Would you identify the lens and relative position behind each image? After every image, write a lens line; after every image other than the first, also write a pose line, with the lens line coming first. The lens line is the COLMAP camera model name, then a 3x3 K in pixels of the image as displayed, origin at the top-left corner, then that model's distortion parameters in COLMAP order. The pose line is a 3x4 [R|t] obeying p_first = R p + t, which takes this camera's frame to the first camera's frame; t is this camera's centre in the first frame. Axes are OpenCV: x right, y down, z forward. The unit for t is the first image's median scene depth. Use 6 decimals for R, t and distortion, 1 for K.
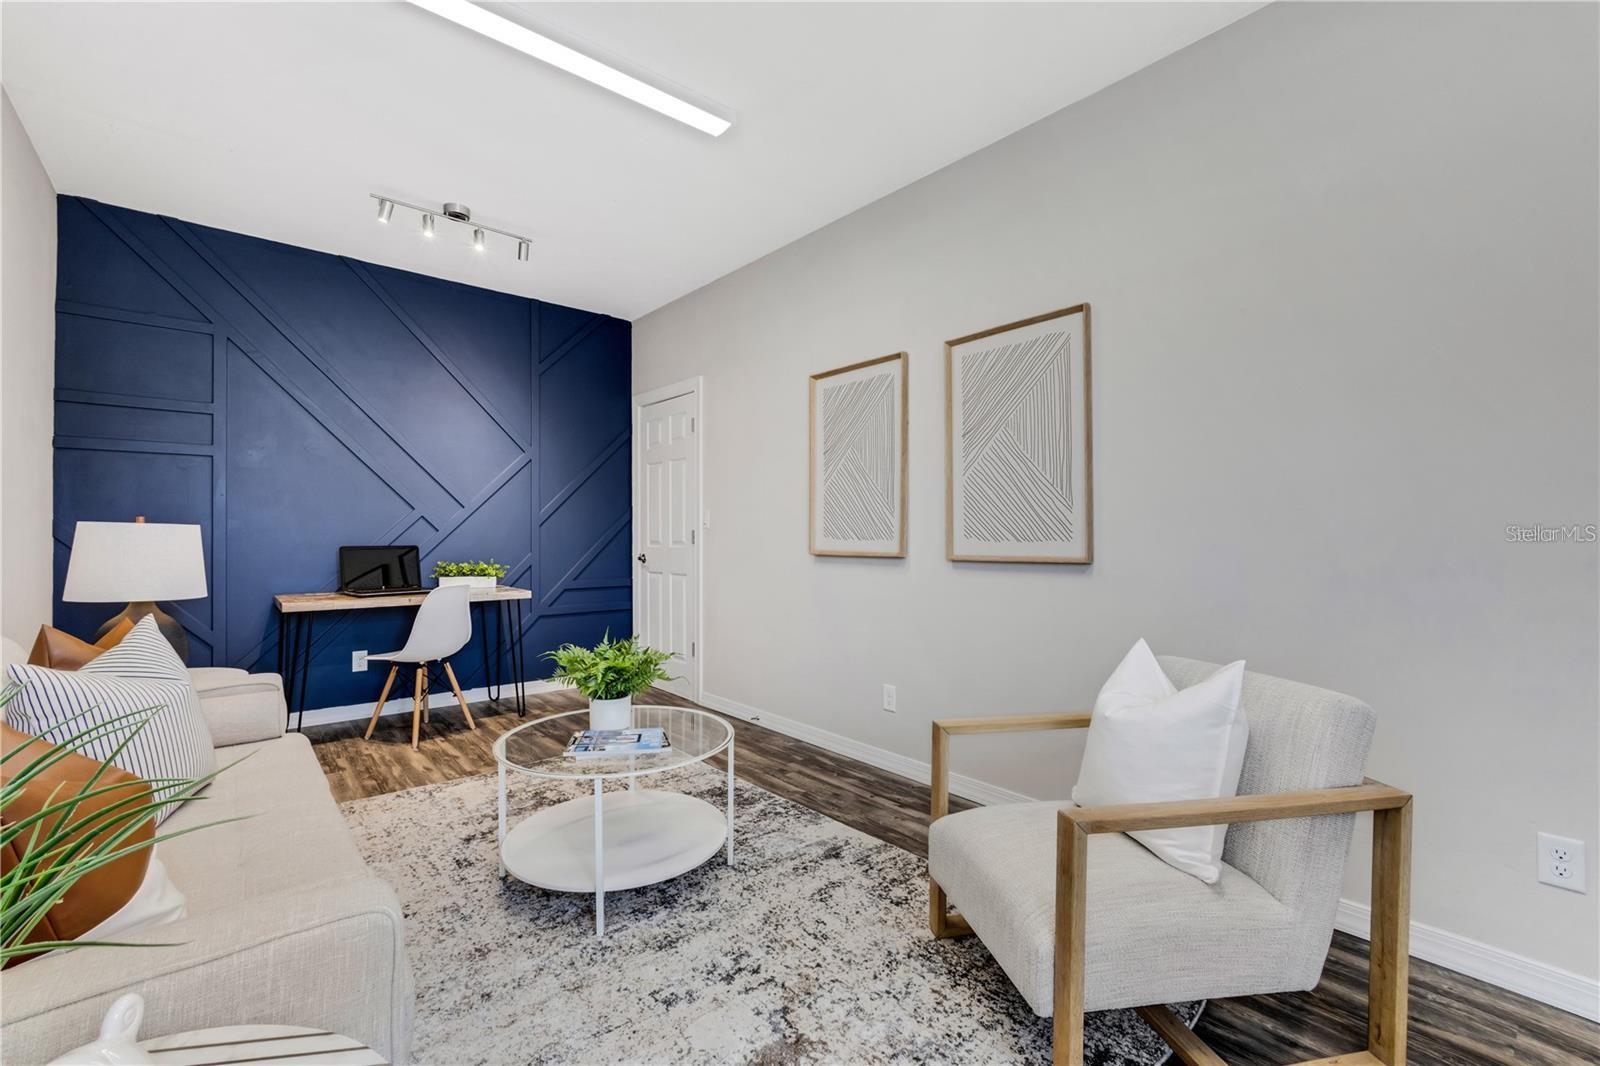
lens RADIAL K [[686.2, 0, 795.6], [0, 686.2, 534.5], [0, 0, 1]] dist [-0.001262, -0.000621]
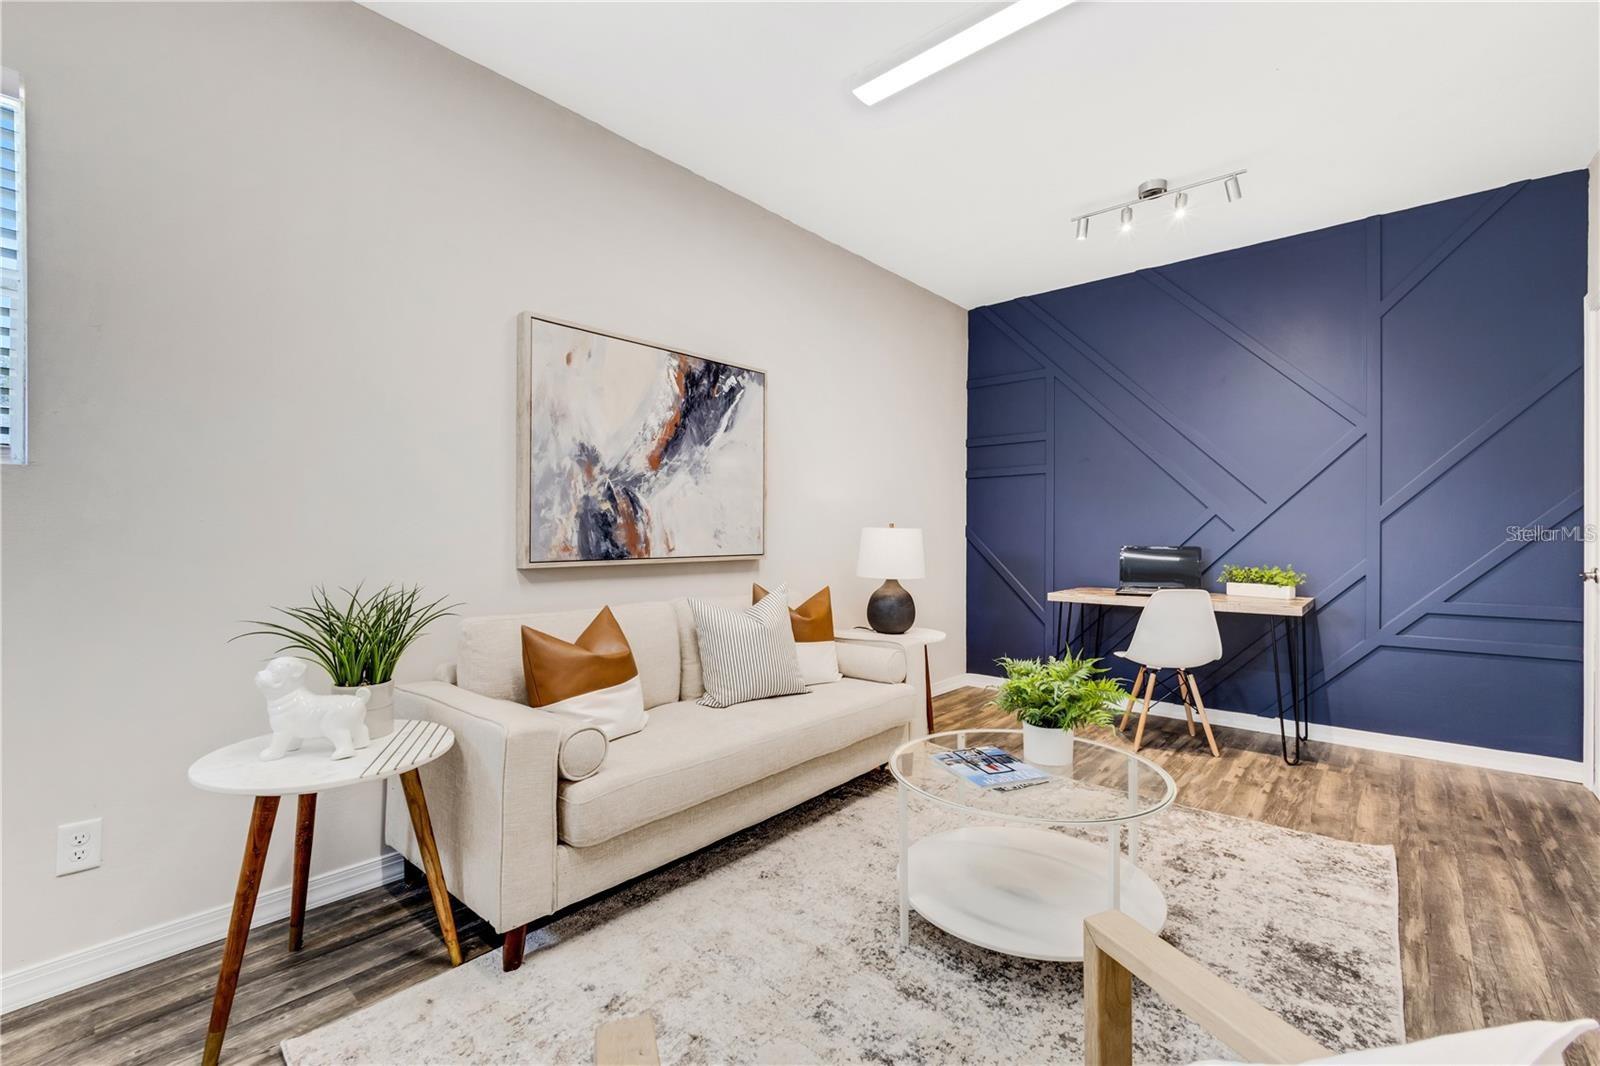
lens RADIAL K [[686.2, 0, 794.7], [0, 686.2, 534.5], [0, 0, 1]] dist [-0.001262, -0.000621]
pose [[0.142978, -0.003047, -0.989721, 0.337934], [0.003372, 0.999991, -0.002592, 0.000682], [0.989720, -0.002967, 0.142987, 0.361511]]
